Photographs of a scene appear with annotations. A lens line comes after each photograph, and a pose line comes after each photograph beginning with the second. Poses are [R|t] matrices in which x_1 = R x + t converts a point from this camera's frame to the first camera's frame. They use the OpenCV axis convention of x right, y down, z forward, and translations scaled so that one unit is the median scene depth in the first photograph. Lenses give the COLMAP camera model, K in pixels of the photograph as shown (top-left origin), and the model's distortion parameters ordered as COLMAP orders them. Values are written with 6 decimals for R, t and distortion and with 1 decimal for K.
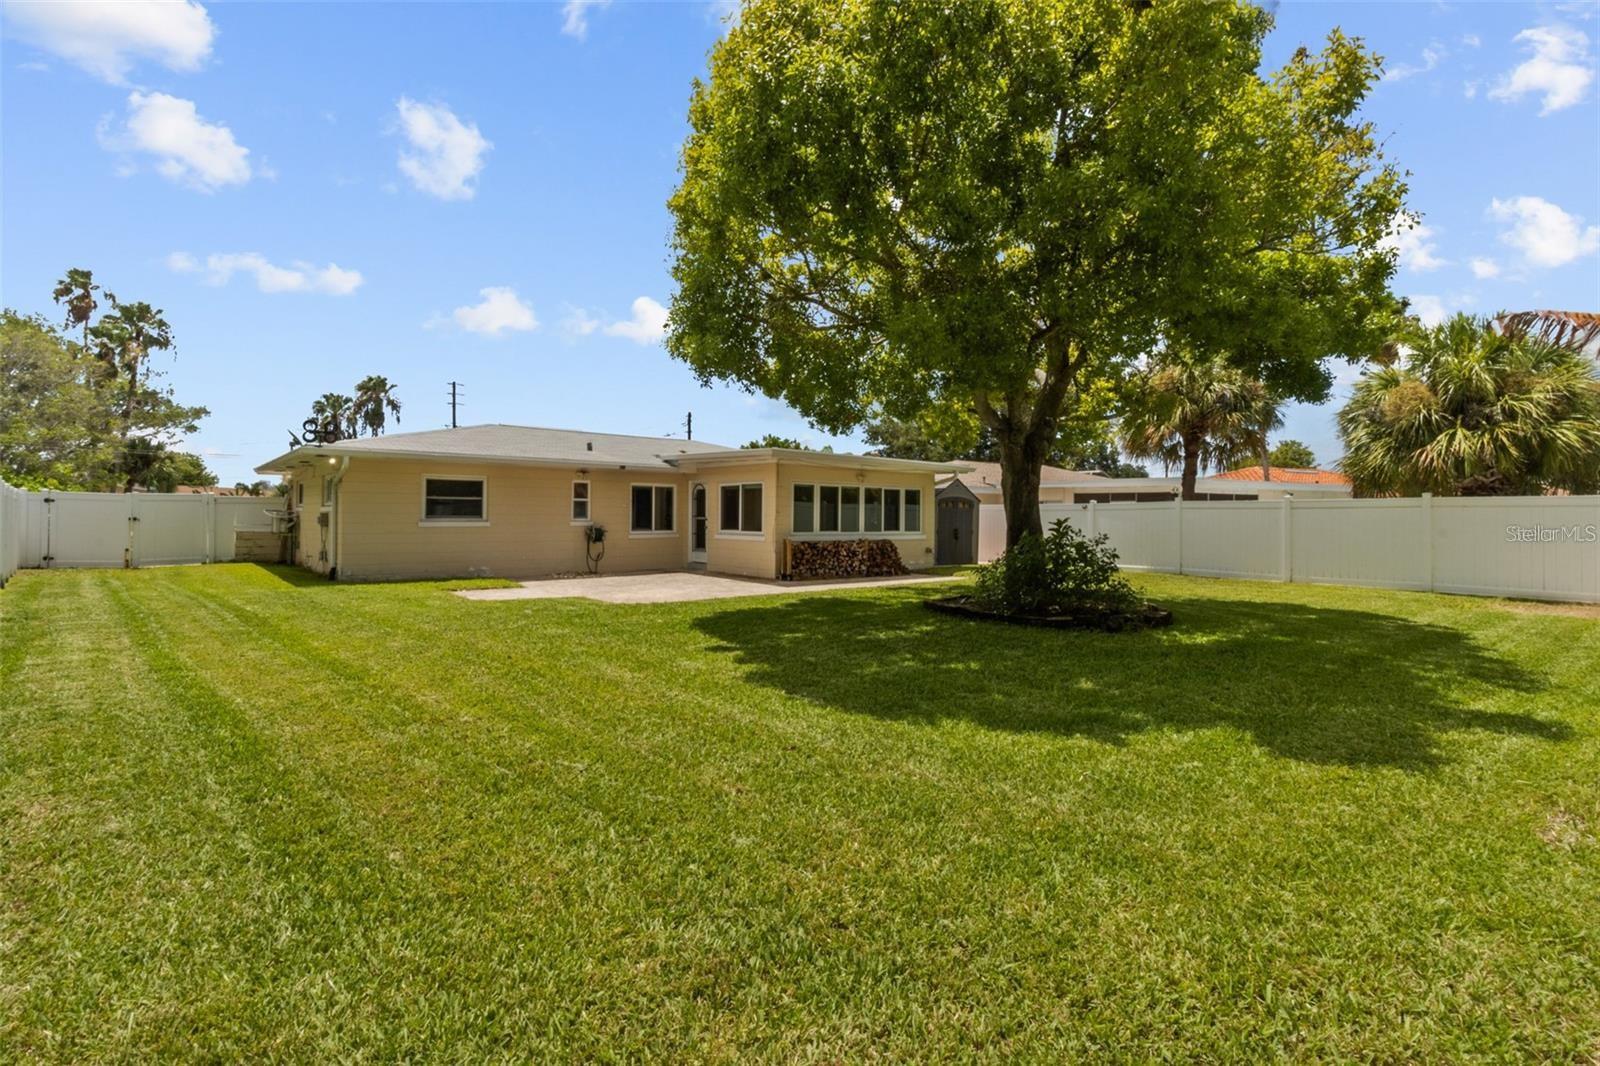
lens RADIAL K [[735.2, 0, 806.1], [0, 735.2, 526.7], [0, 0, 1]] dist [0.004649, 0.000167]
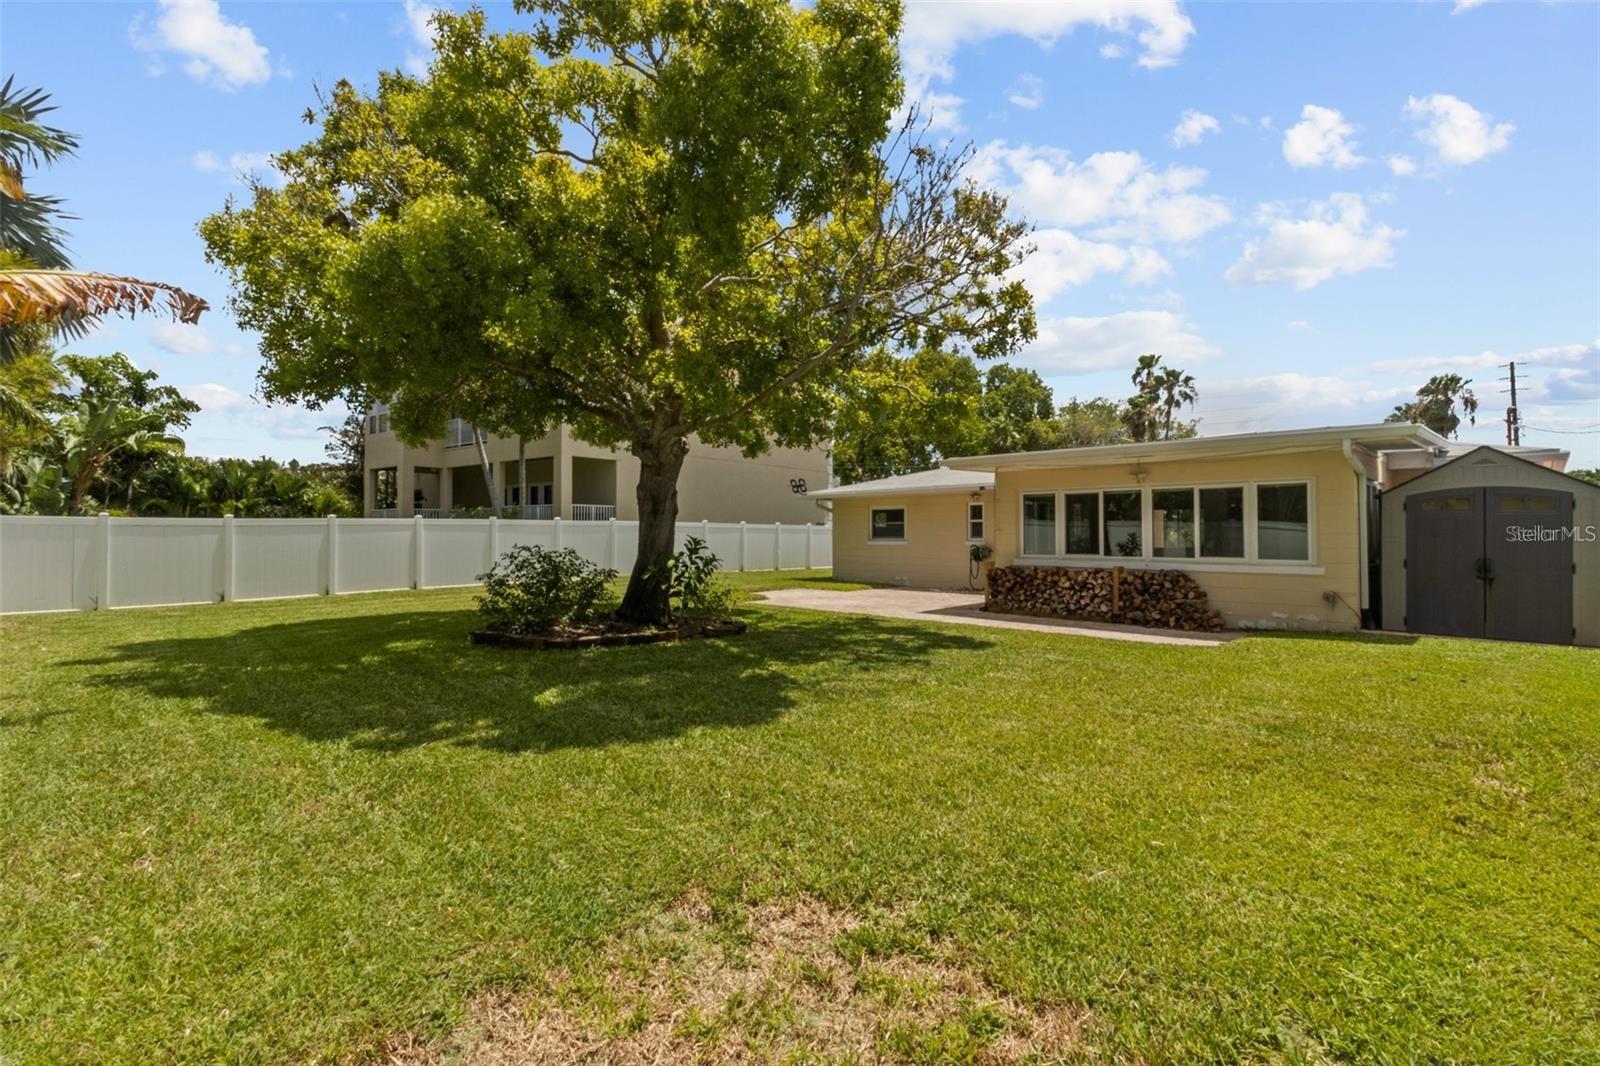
lens RADIAL K [[735.2, 0, 800.0], [0, 735.2, 533.0], [0, 0, 1]] dist [0.004649, 0.000167]
pose [[0.081150, -0.010224, -0.996649, 0.732754], [-0.012305, 0.999861, -0.011258, -0.003624], [0.996626, 0.013178, 0.081013, 0.642337]]
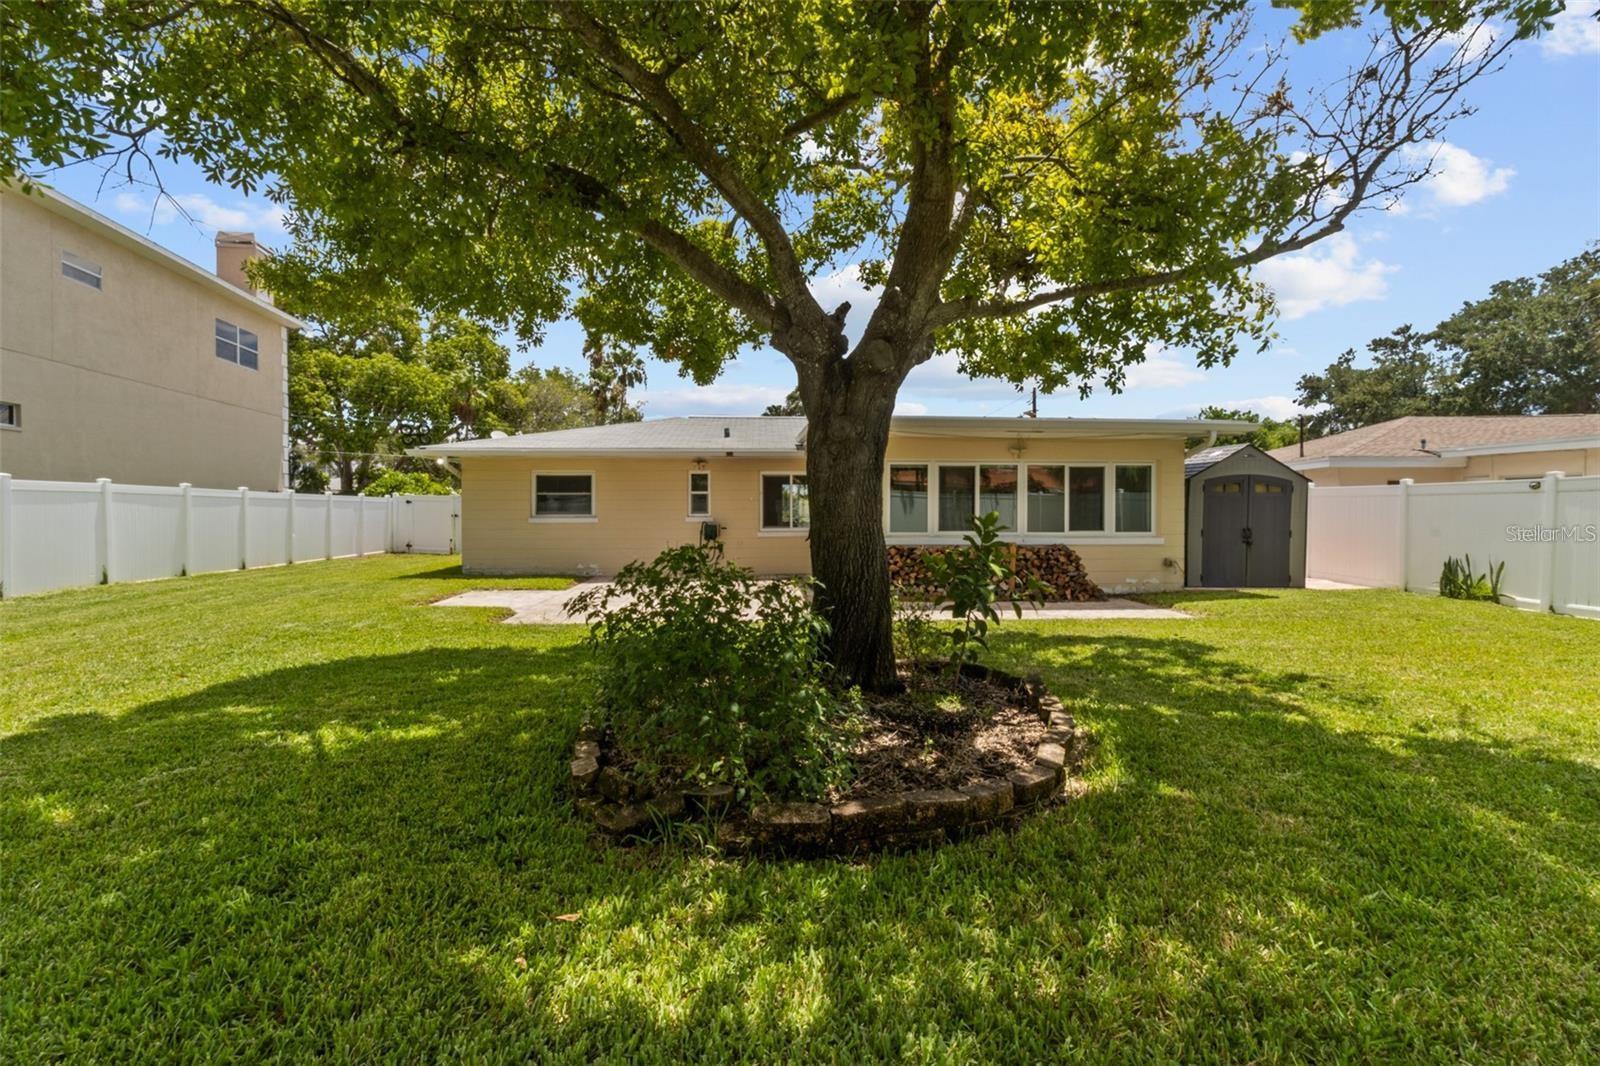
lens RADIAL K [[735.2, 0, 797.9], [0, 735.2, 527.2], [0, 0, 1]] dist [0.004649, 0.000167]
pose [[0.794419, 0.007992, -0.607318, 0.326551], [-0.001629, 0.999938, 0.011028, -0.004423], [0.607368, -0.007771, 0.794382, 0.354058]]
